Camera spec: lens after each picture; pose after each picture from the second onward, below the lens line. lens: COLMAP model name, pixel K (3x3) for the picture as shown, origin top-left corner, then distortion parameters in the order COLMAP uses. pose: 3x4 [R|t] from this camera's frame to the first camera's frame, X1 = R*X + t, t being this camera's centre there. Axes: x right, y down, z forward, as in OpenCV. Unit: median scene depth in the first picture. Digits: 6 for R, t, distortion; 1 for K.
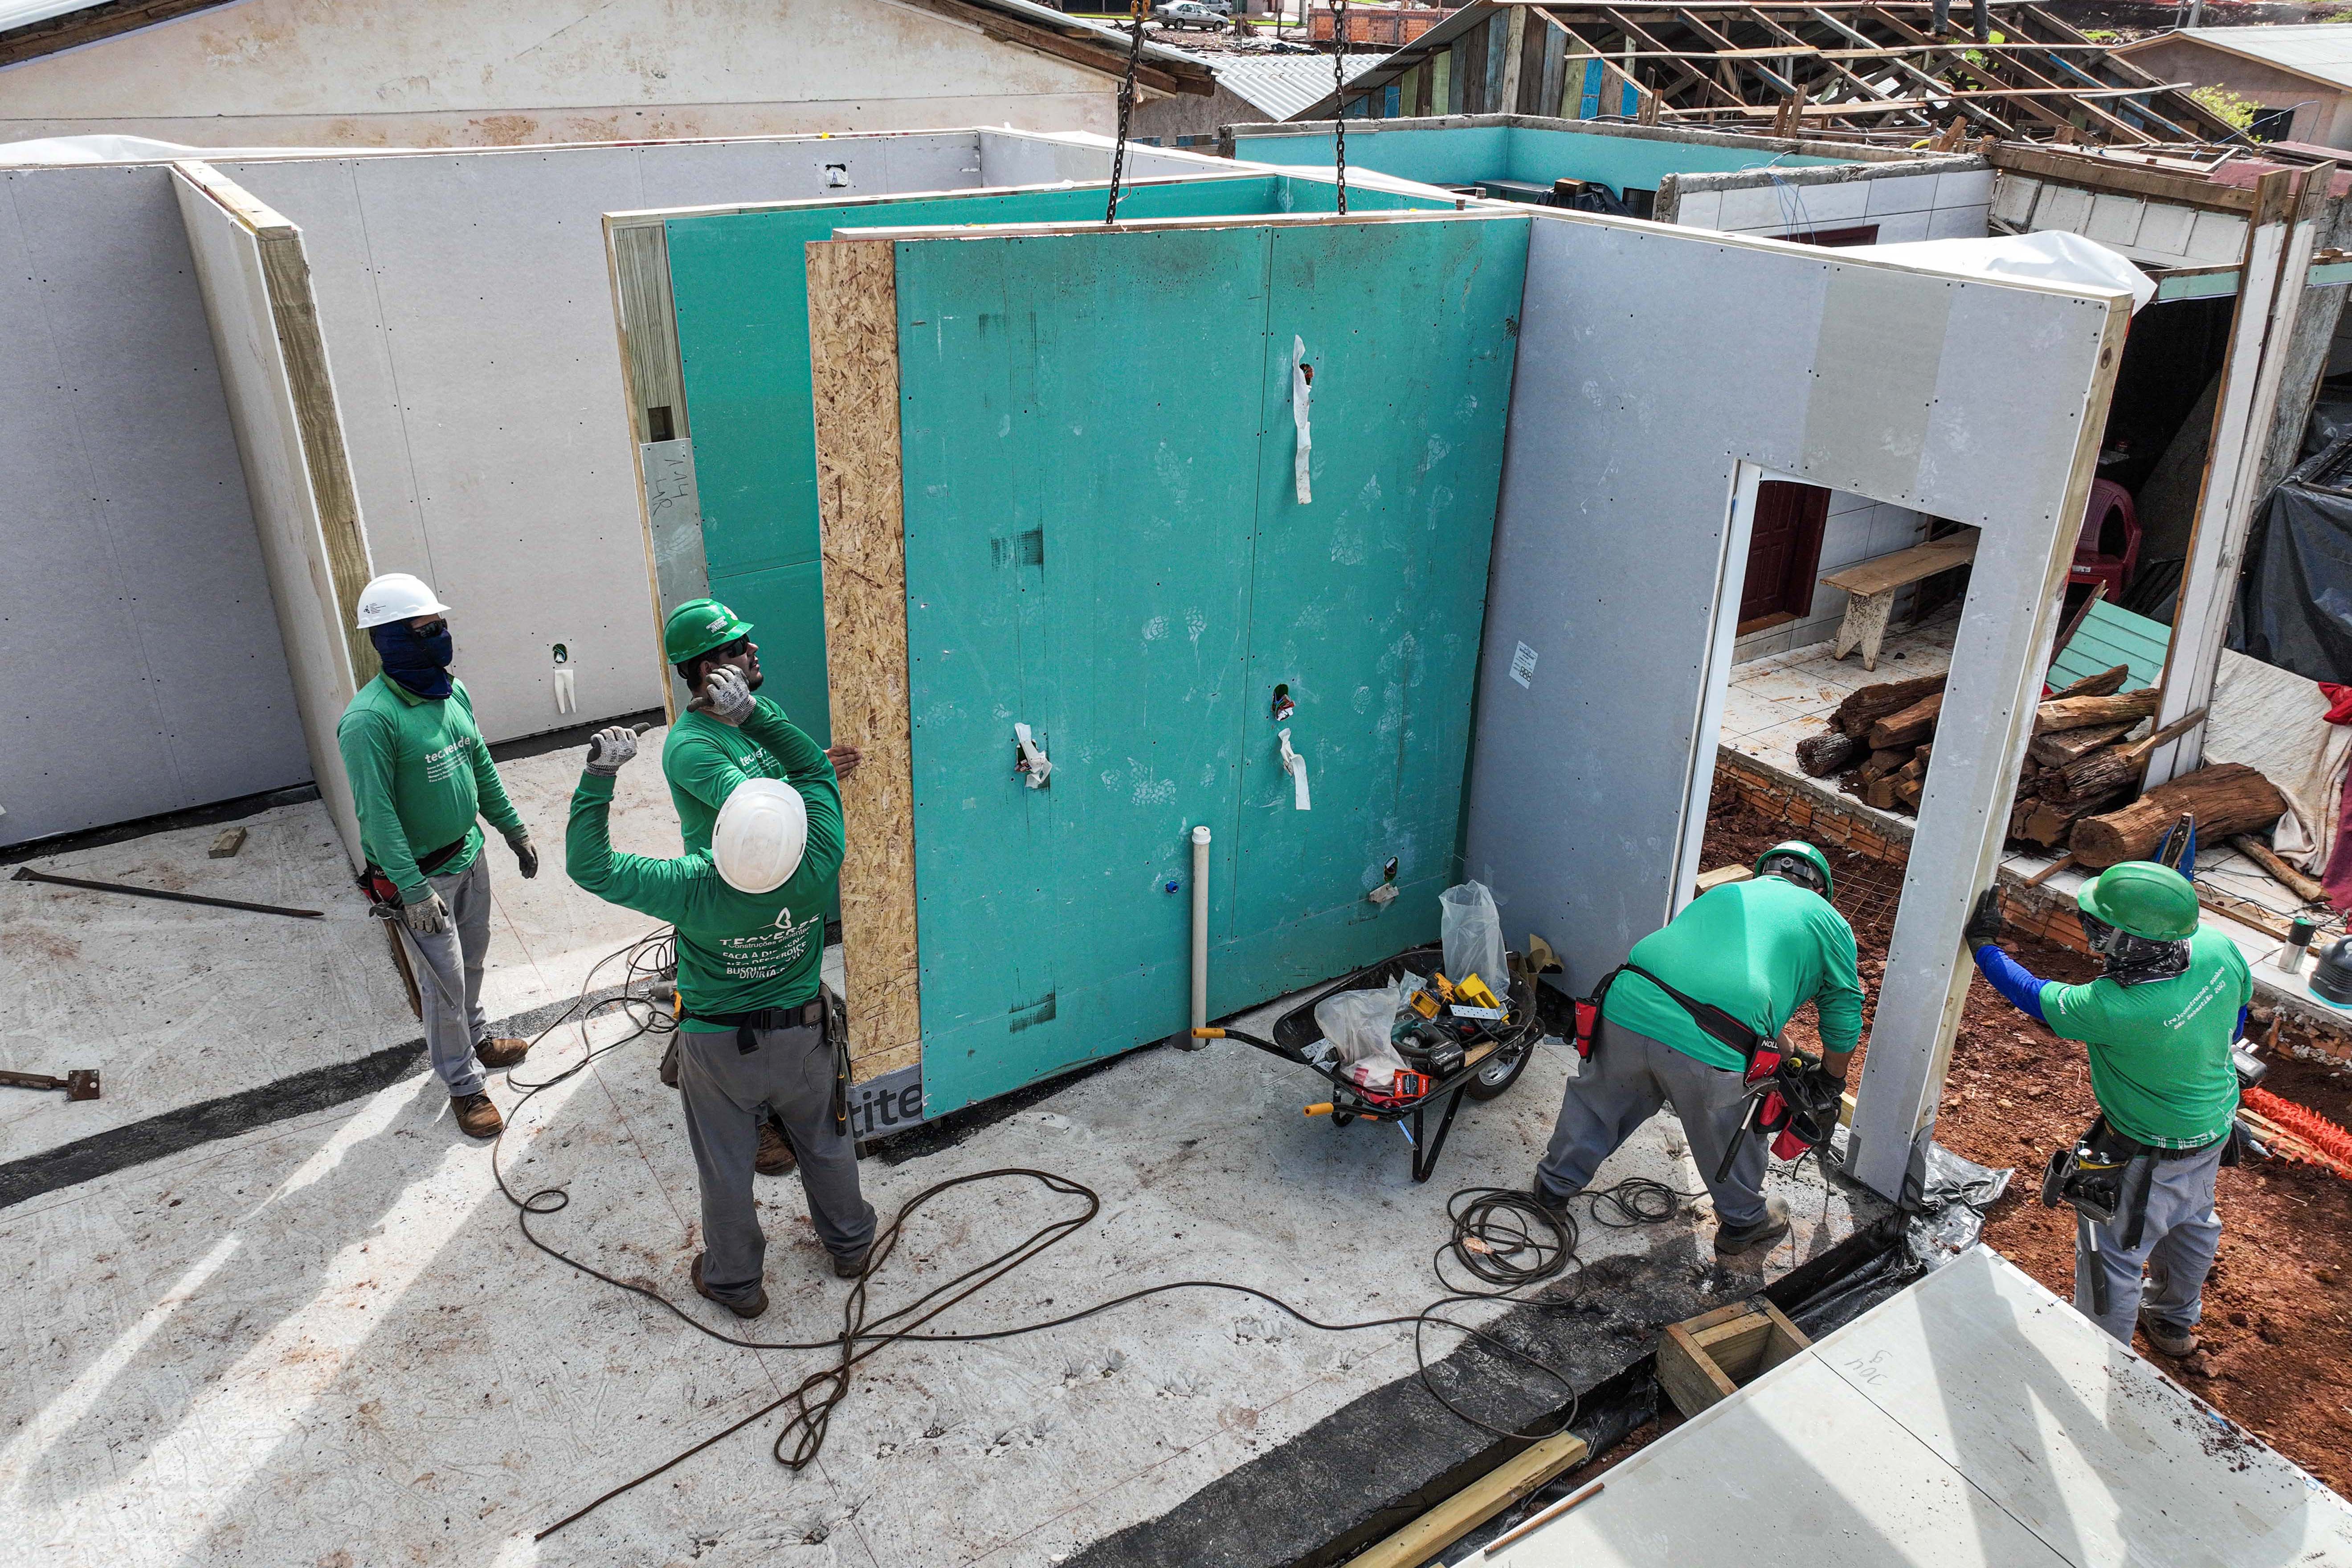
lens RADIAL K [[1652.9, 0, 1178.0], [0, 1652.9, 787.8], [0, 0, 1]] dist [-0.003260, 0.017430]
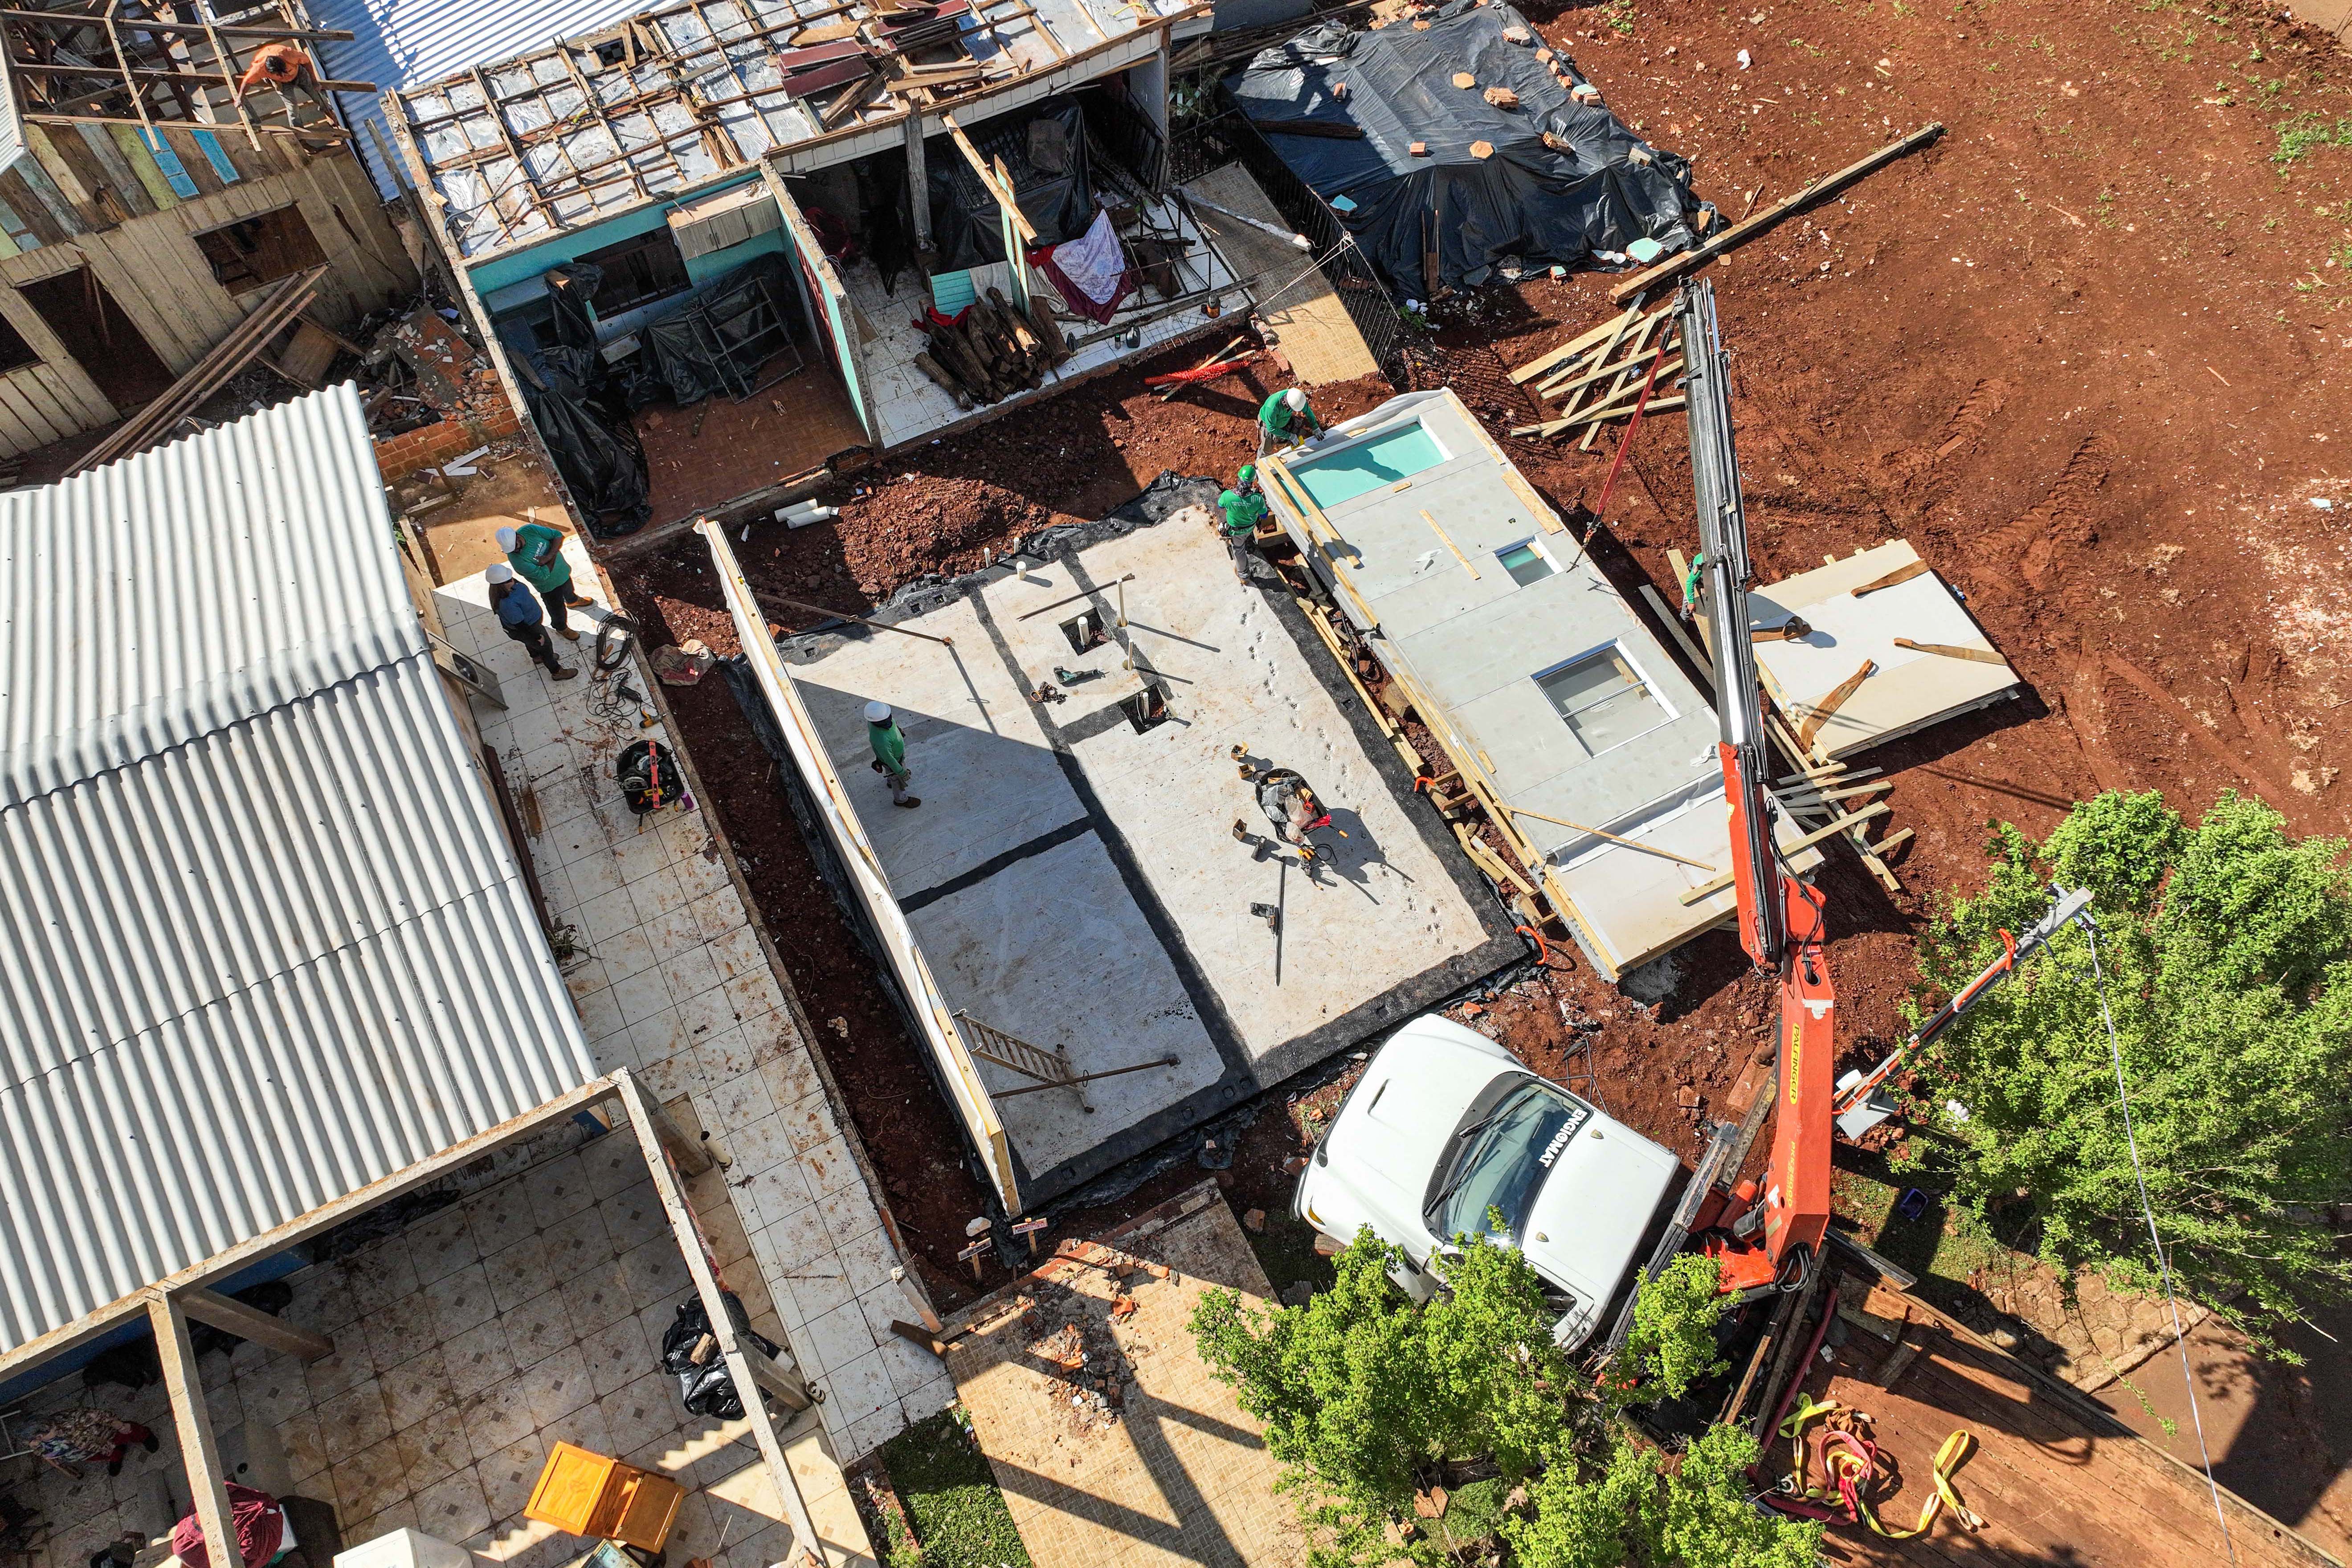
lens RADIAL K [[1652.9, 0, 1179.3], [0, 1652.9, 778.8], [0, 0, 1]] dist [-0.003260, 0.017430]
pose [[0.100124, -0.879804, 0.464672, -2.137798], [0.428822, 0.459575, 0.777755, -2.663581], [-0.897824, 0.121389, 0.423294, -0.551538]]
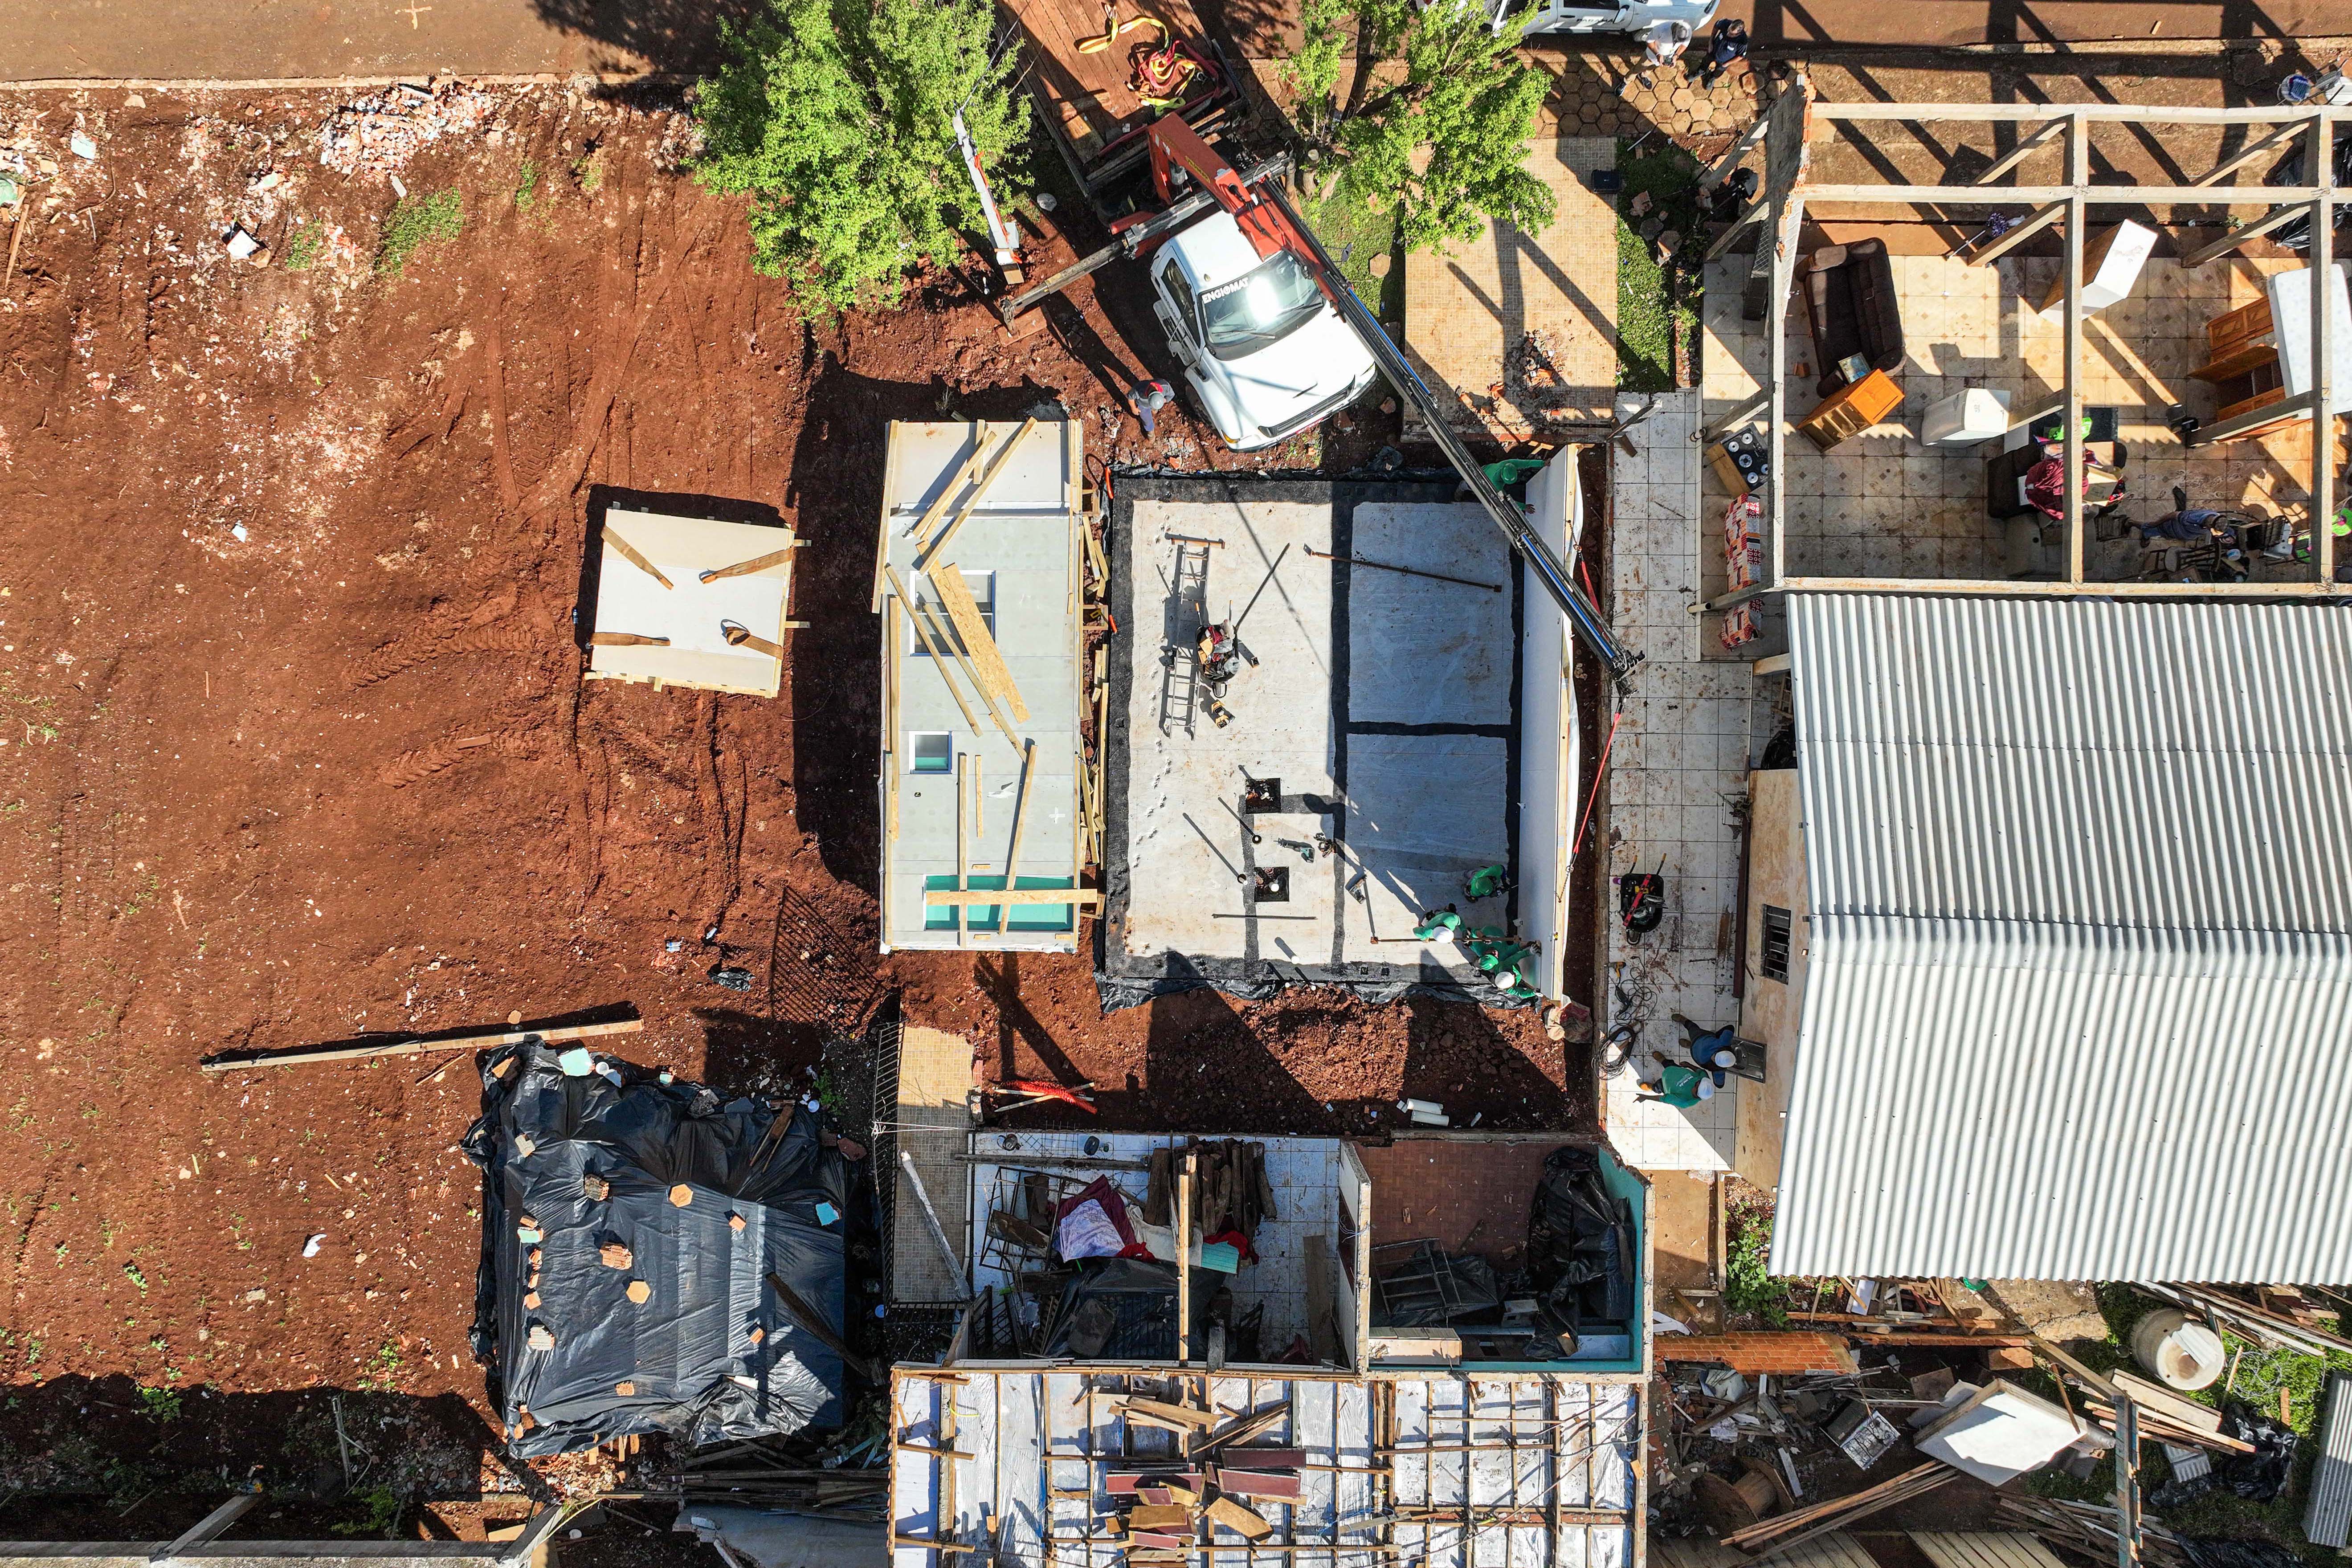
lens RADIAL K [[1652.9, 0, 1179.4], [0, 1652.9, 780.6], [0, 0, 1]] dist [-0.003260, 0.017430]
pose [[-0.563359, 0.826141, -0.010871, -0.070982], [-0.362704, -0.235469, 0.901665, -4.035483], [0.742342, 0.511905, 0.432298, -1.168709]]
